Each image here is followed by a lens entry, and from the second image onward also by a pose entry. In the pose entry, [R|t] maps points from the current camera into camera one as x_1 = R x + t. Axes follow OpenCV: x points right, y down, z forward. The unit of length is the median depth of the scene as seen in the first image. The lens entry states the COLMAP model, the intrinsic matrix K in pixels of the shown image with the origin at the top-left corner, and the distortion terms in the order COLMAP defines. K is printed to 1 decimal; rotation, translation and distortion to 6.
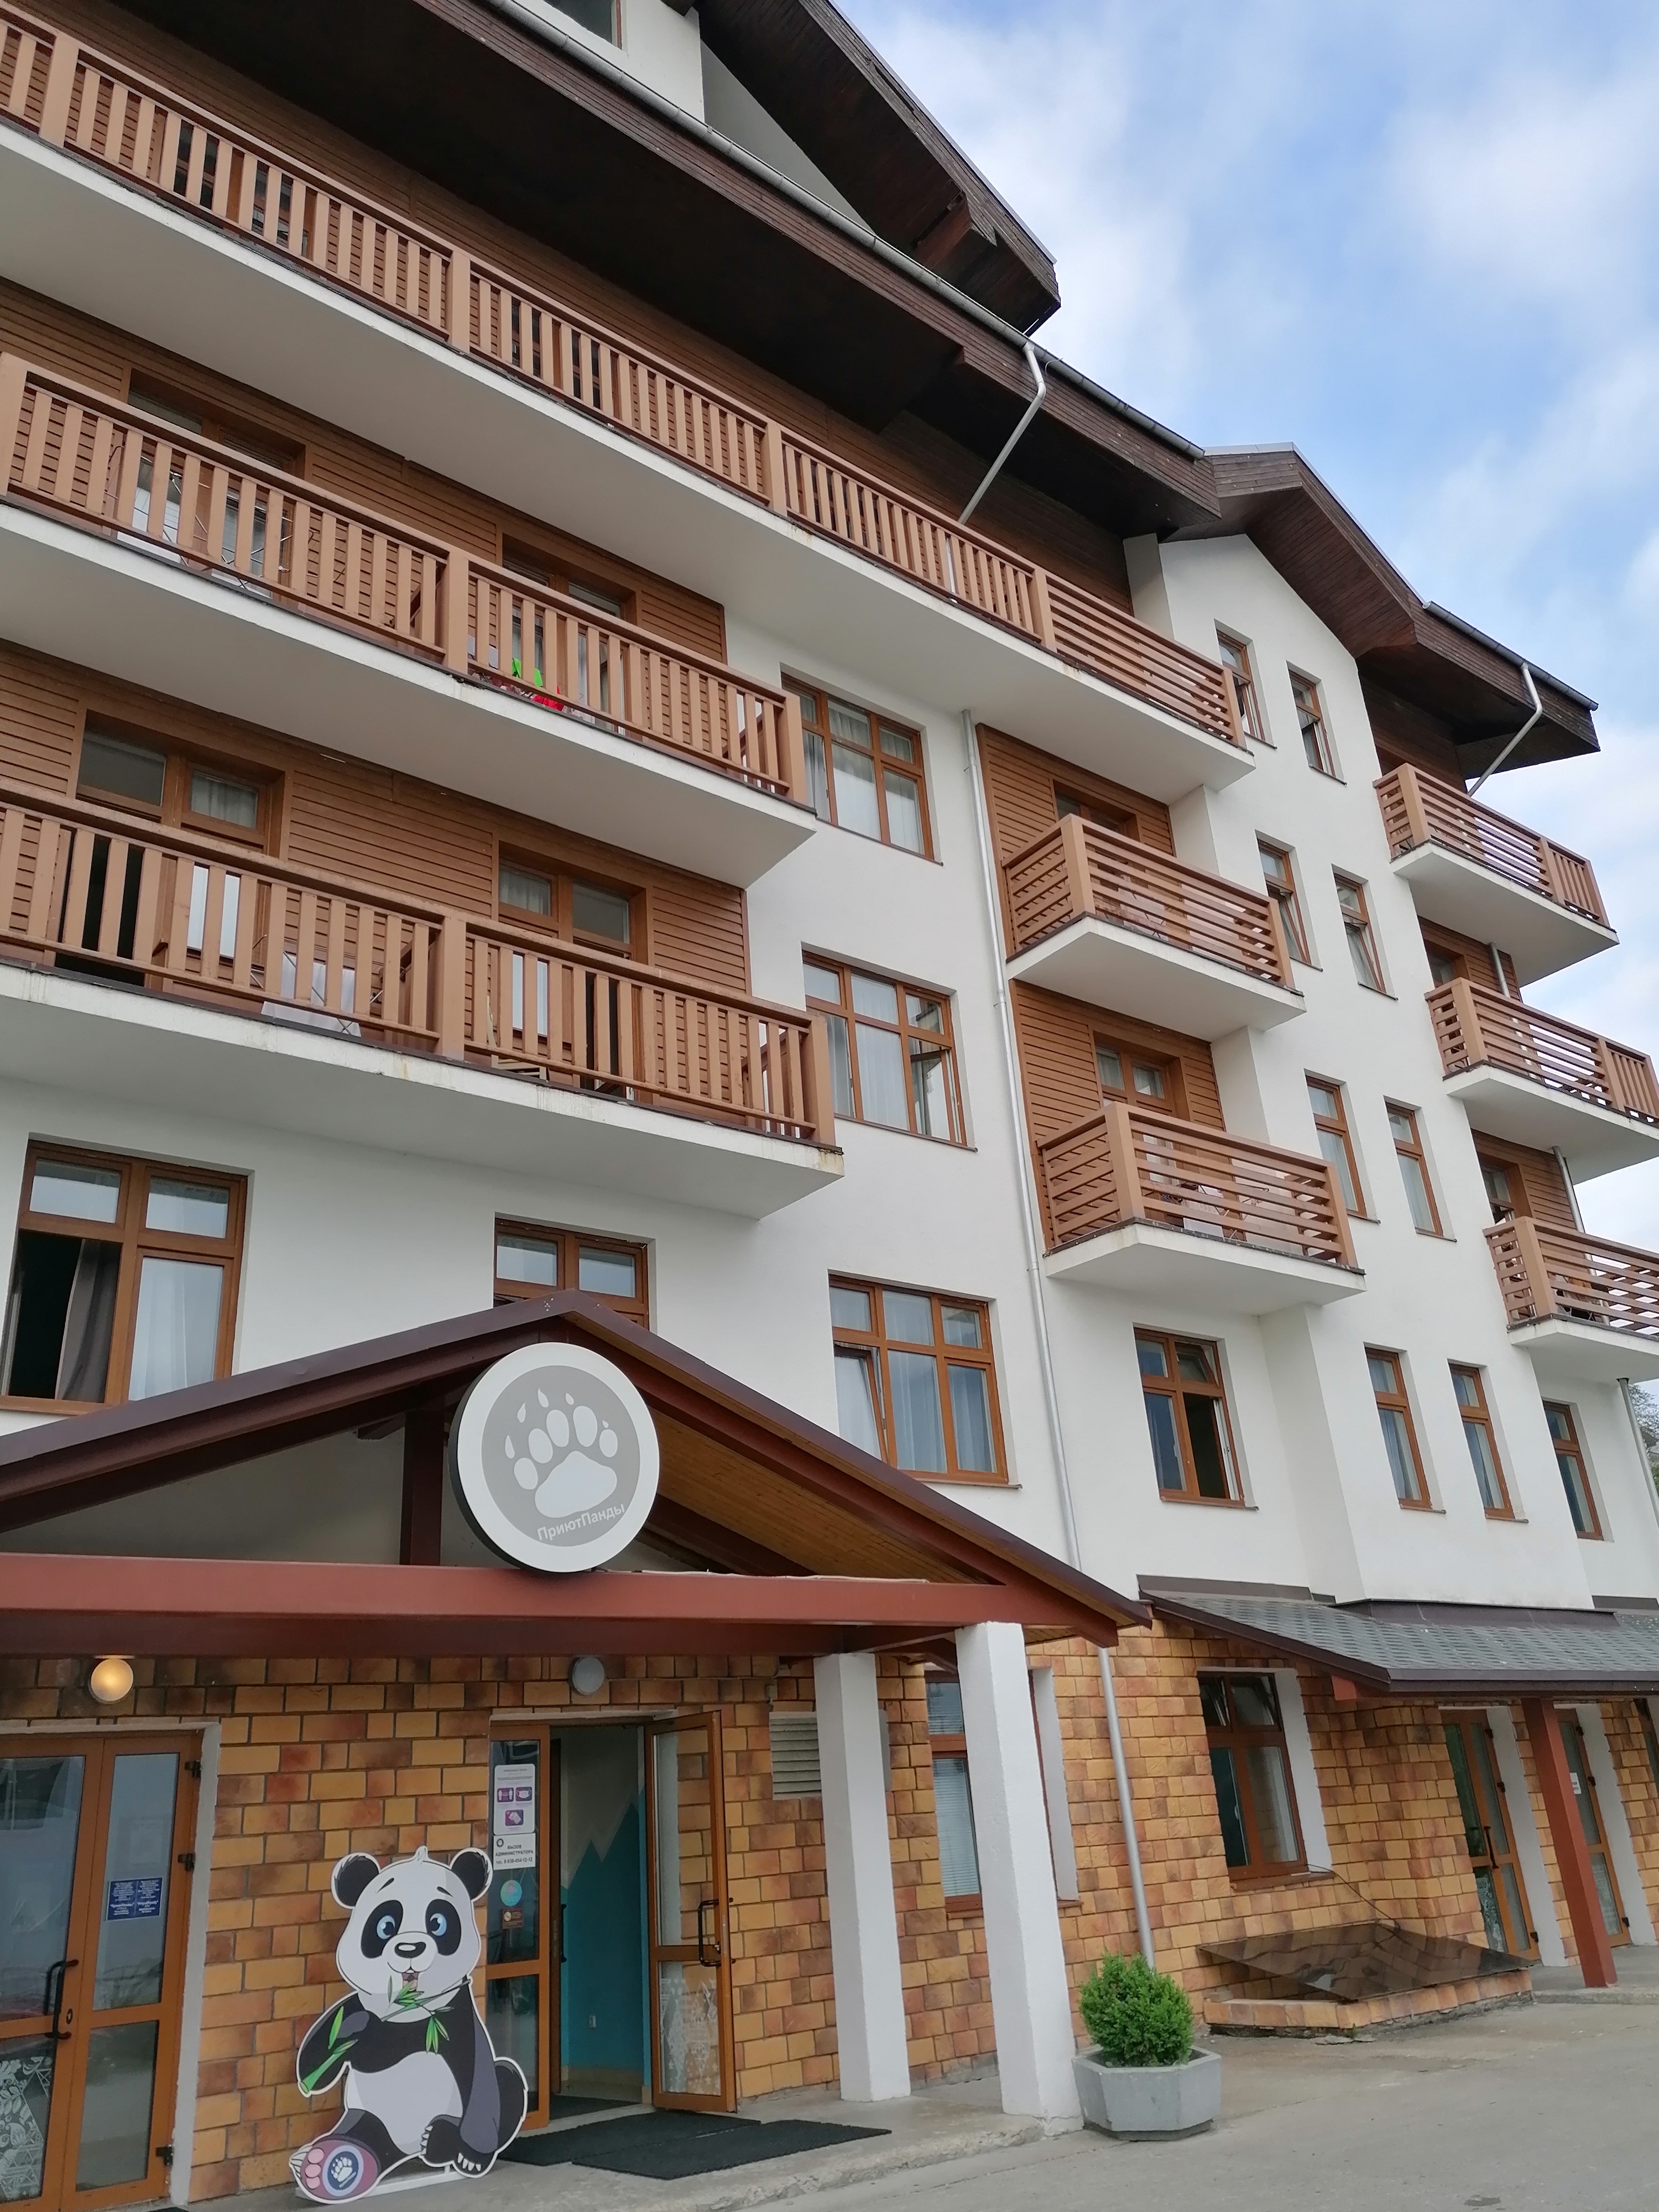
lens RADIAL K [[1593.8, 0, 829.5], [0, 1593.8, 1106.0], [0, 0, 1]] dist [0.133989, -0.166711]
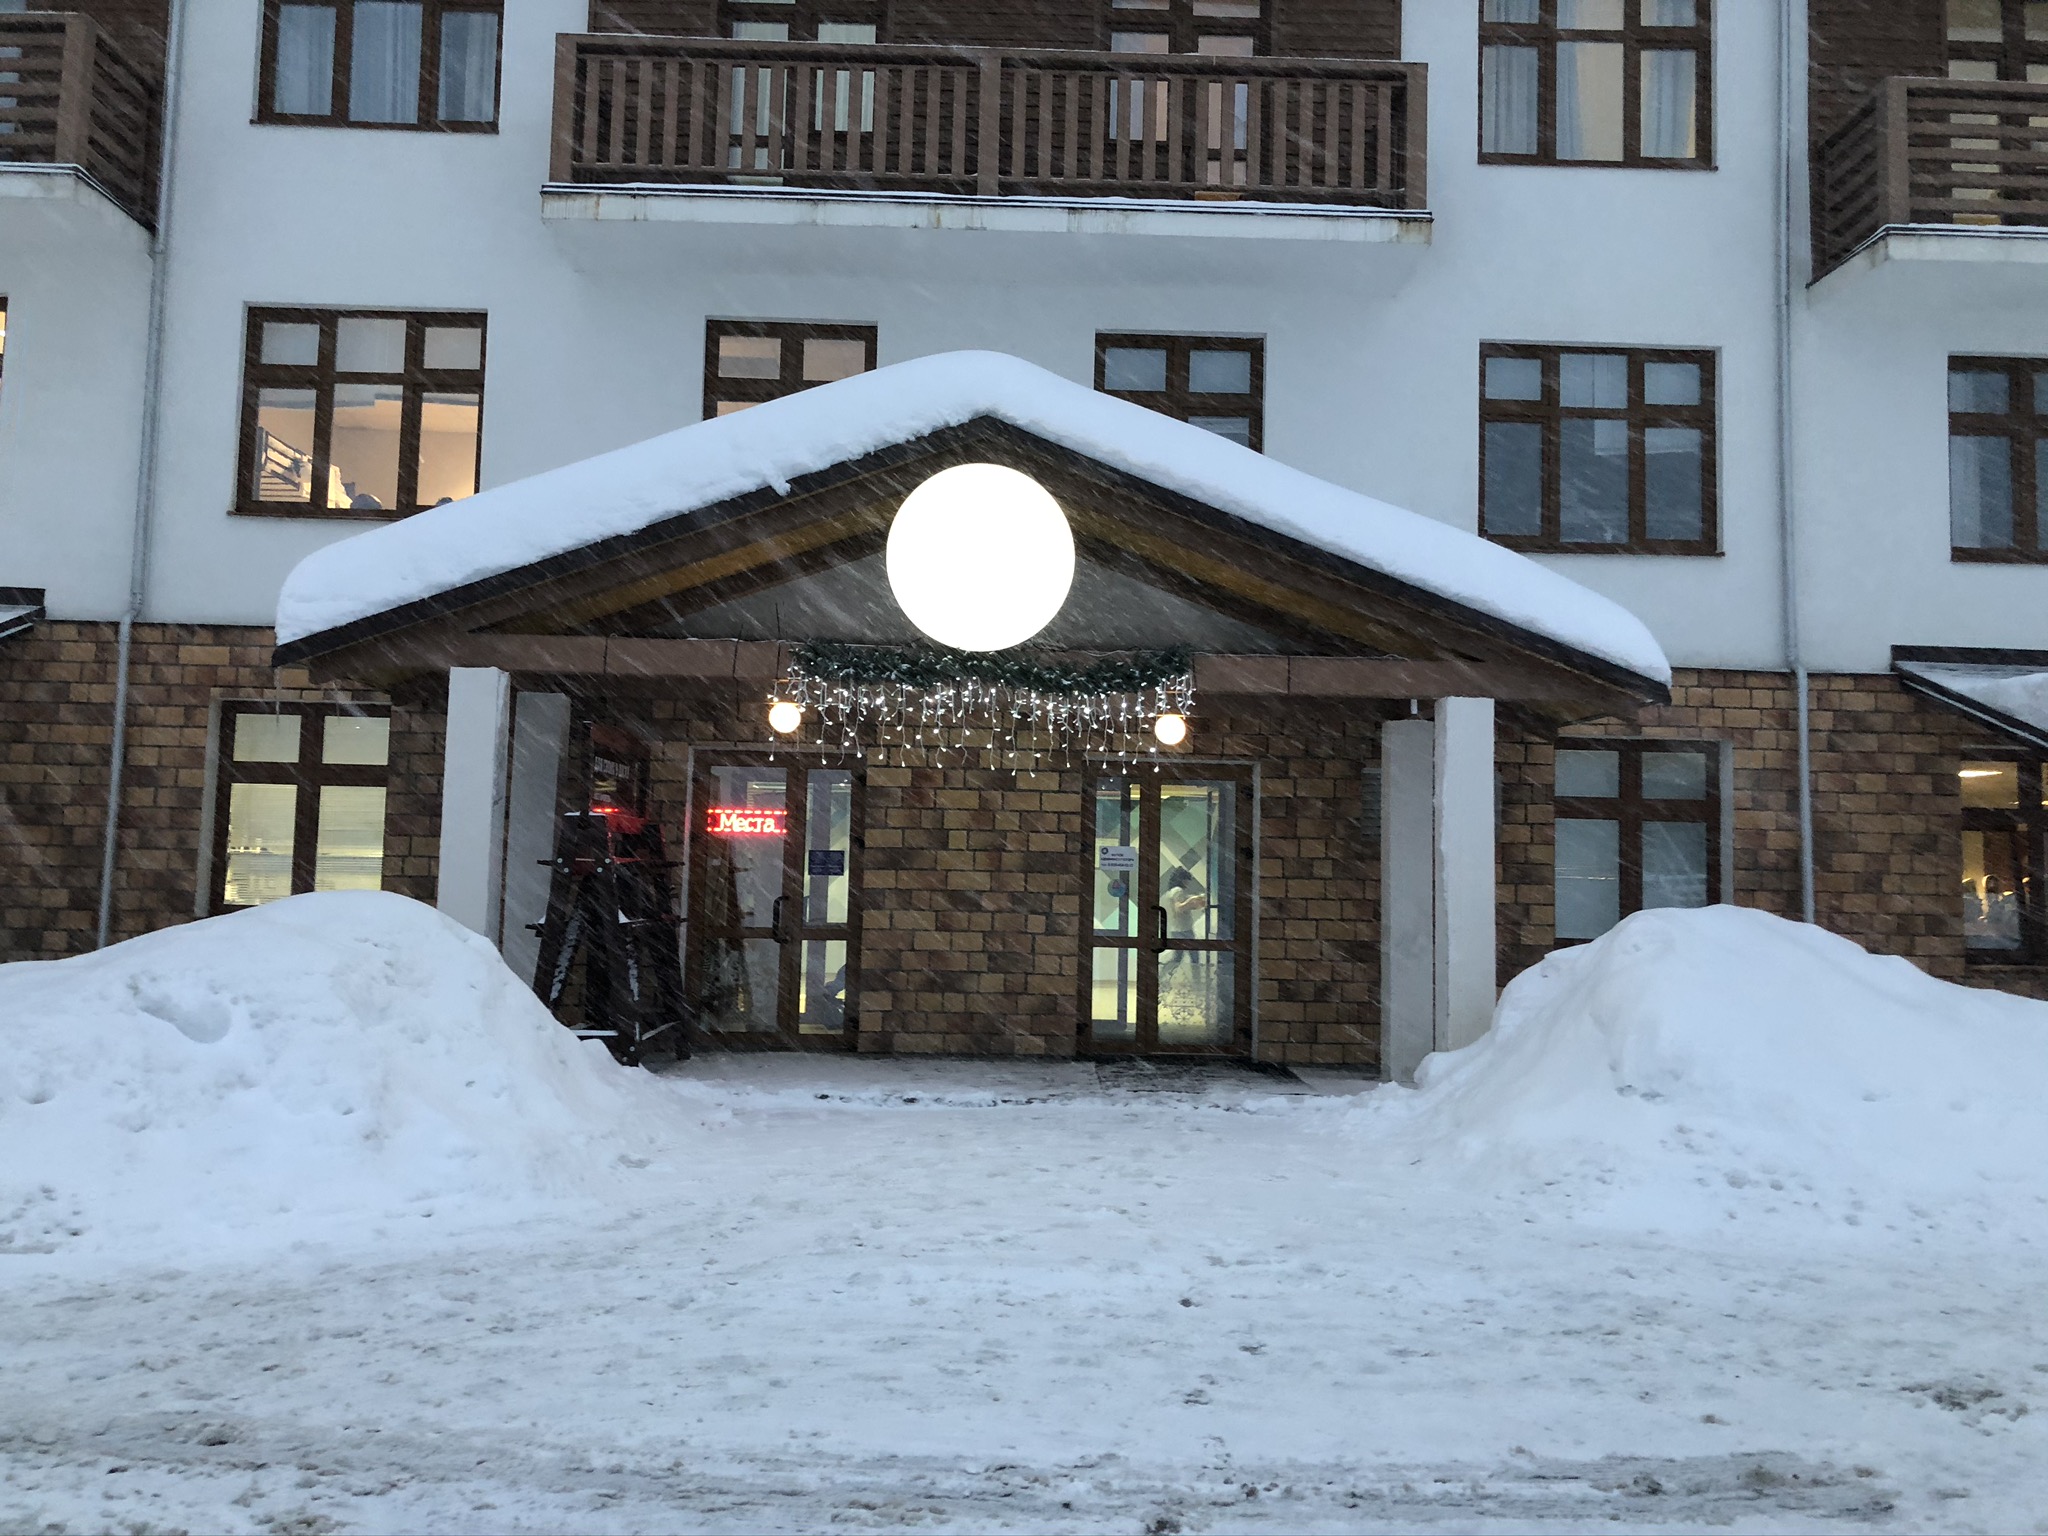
lens RADIAL K [[1320.6, 0, 1024.0], [0, 1320.6, 768.0], [0, 0, 1]] dist [0.001292, -0.025362]
pose [[0.779773, 0.044453, -0.624483, 0.292034], [0.178871, 0.940079, 0.290269, 0.067450], [0.599966, -0.338045, 0.725097, 0.193883]]
